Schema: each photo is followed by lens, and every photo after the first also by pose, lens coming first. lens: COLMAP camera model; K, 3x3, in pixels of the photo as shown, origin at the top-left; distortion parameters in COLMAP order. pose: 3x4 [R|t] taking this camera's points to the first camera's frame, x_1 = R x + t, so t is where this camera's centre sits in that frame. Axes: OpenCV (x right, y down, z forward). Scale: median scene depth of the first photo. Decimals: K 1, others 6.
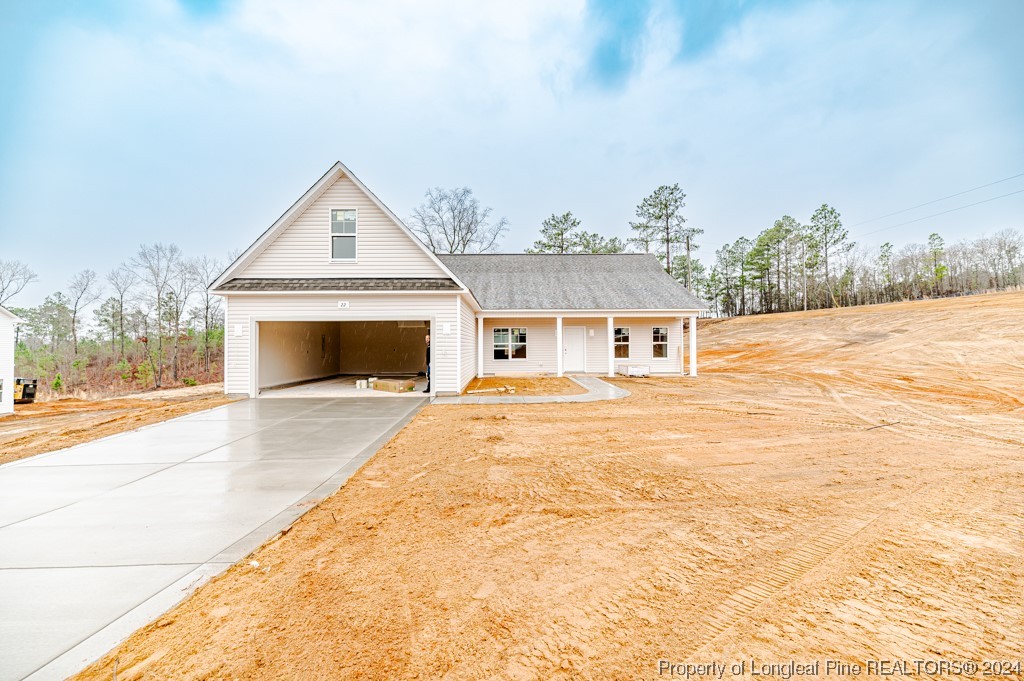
lens RADIAL K [[408.3, 0, 512.0], [0, 408.3, 340.5], [0, 0, 1]] dist [-0.002881, -0.000577]
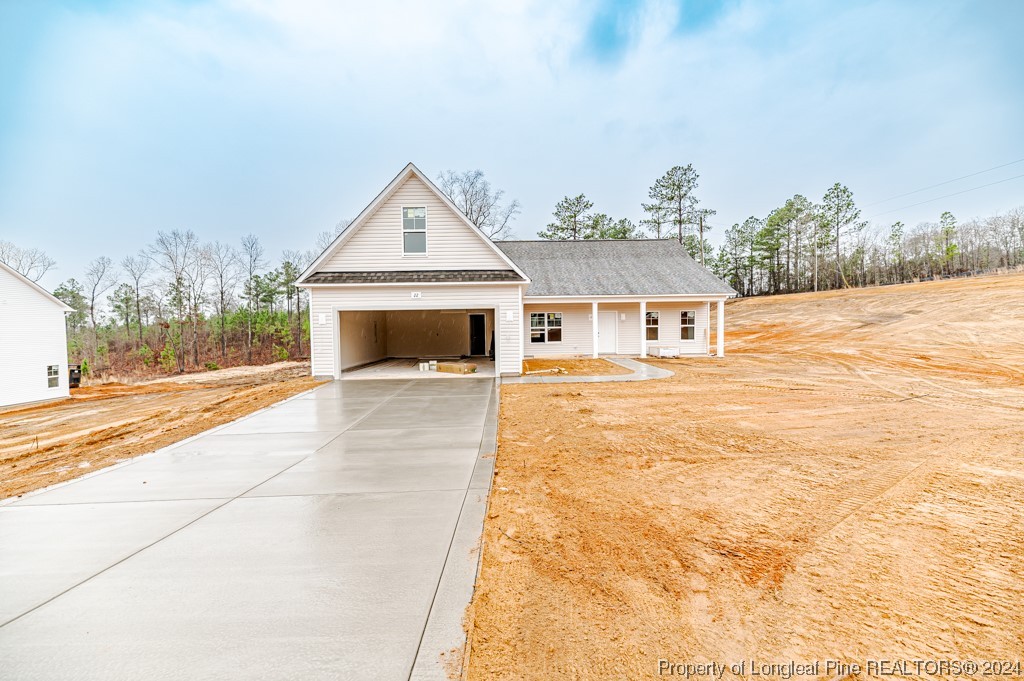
lens RADIAL K [[408.3, 0, 512.0], [0, 408.3, 340.5], [0, 0, 1]] dist [-0.002881, -0.000577]
pose [[0.999936, -0.008535, -0.007374, -0.086577], [0.008859, 0.998946, 0.045030, -0.007180], [0.006982, -0.045092, 0.998958, -0.063860]]
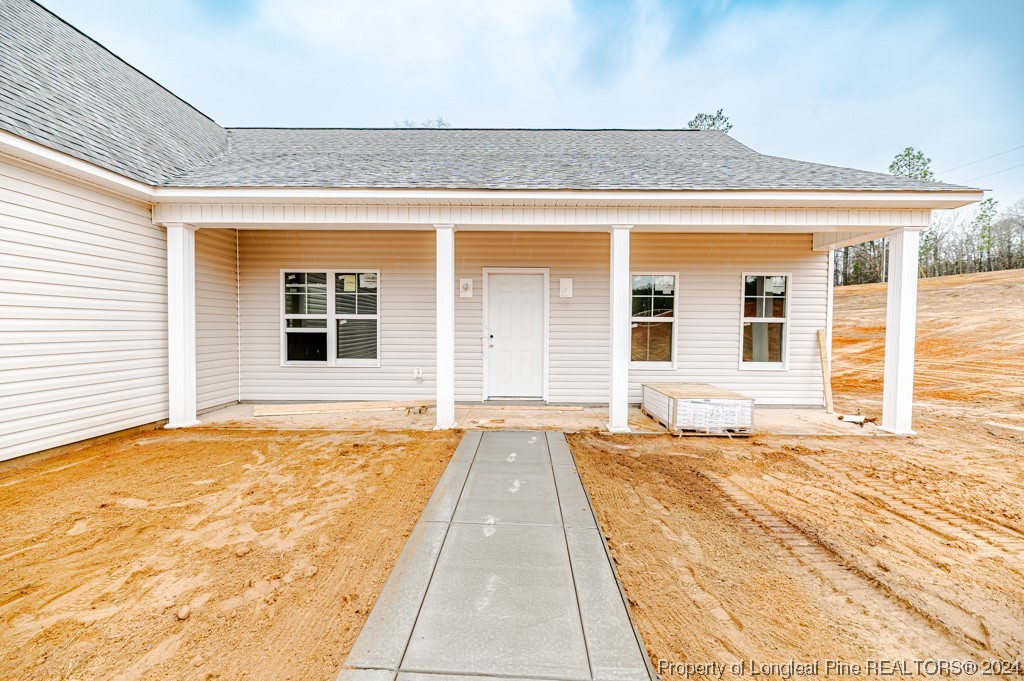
lens RADIAL K [[412.8, 0, 509.9], [0, 412.8, 338.0], [0, 0, 1]] dist [-0.001009, -0.000403]
pose [[0.999196, 0.014826, -0.037237, 0.162193], [-0.013130, 0.998882, 0.045408, 0.008559], [0.037869, -0.044883, 0.998274, 0.649700]]
